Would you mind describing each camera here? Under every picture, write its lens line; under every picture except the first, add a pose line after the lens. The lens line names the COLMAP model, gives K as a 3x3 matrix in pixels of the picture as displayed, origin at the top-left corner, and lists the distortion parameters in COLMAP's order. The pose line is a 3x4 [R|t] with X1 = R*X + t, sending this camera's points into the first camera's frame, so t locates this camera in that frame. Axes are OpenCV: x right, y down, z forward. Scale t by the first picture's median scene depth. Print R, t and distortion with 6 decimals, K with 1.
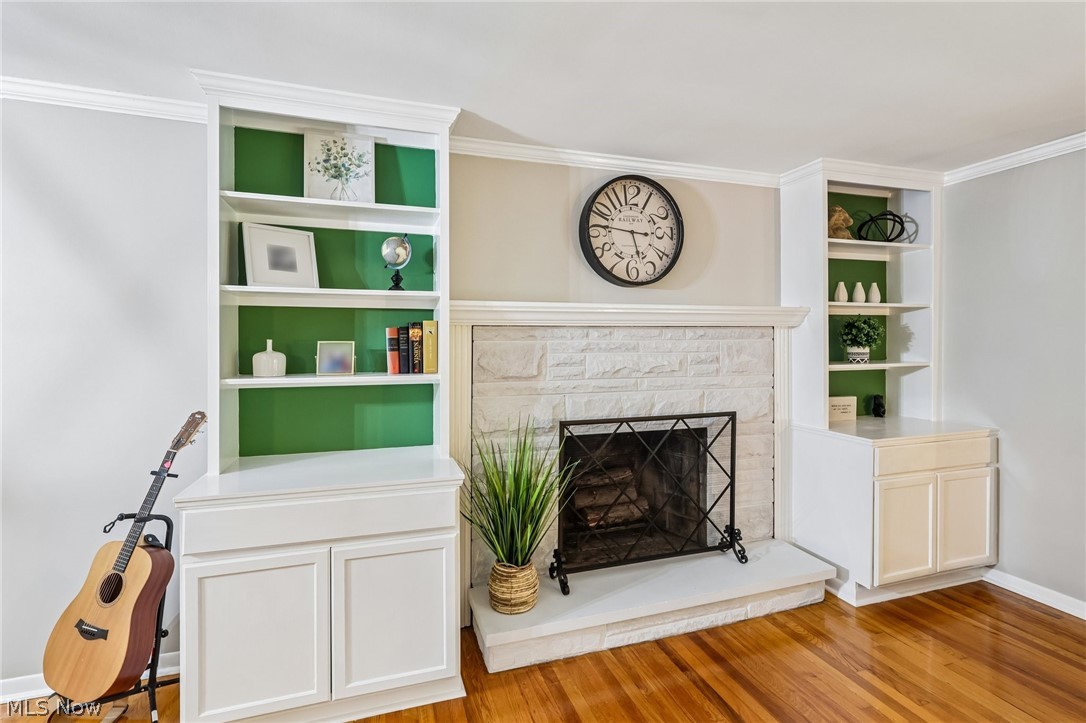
lens RADIAL K [[510.1, 0, 543.1], [0, 510.1, 344.5], [0, 0, 1]] dist [-0.002499, 0.001305]
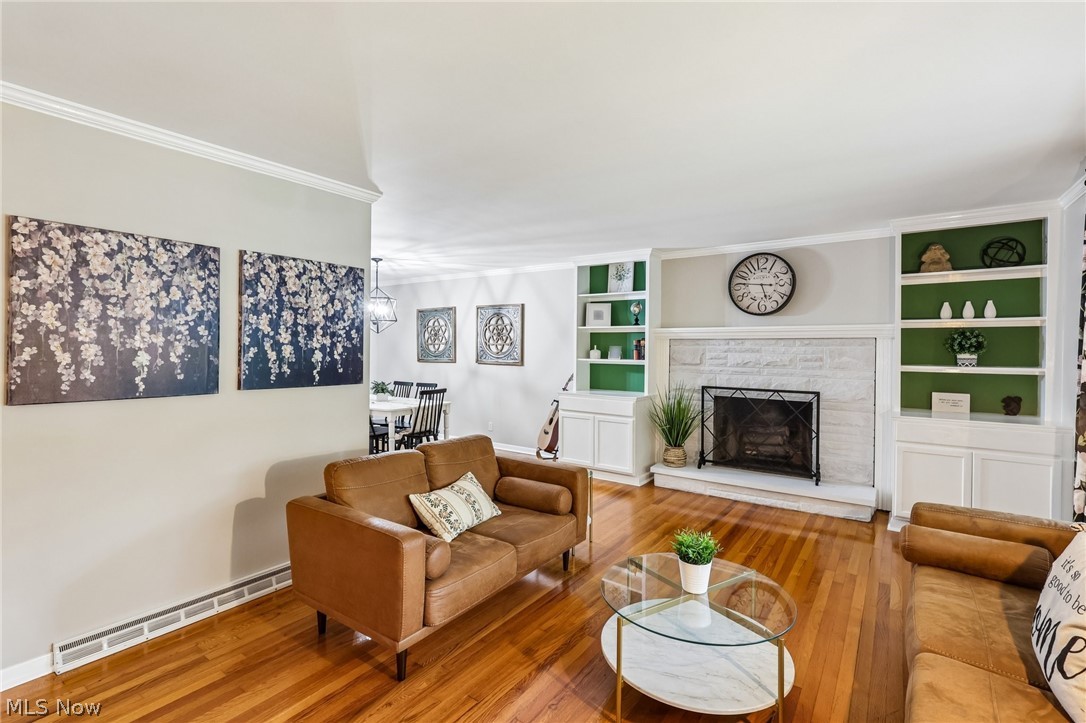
lens RADIAL K [[510.1, 0, 545.3], [0, 510.1, 351.5], [0, 0, 1]] dist [-0.002499, 0.001305]
pose [[0.595013, 0.016702, -0.803542, 1.238757], [-0.010637, 0.999860, 0.012906, -0.006666], [0.803645, 0.000868, 0.595108, -0.689332]]
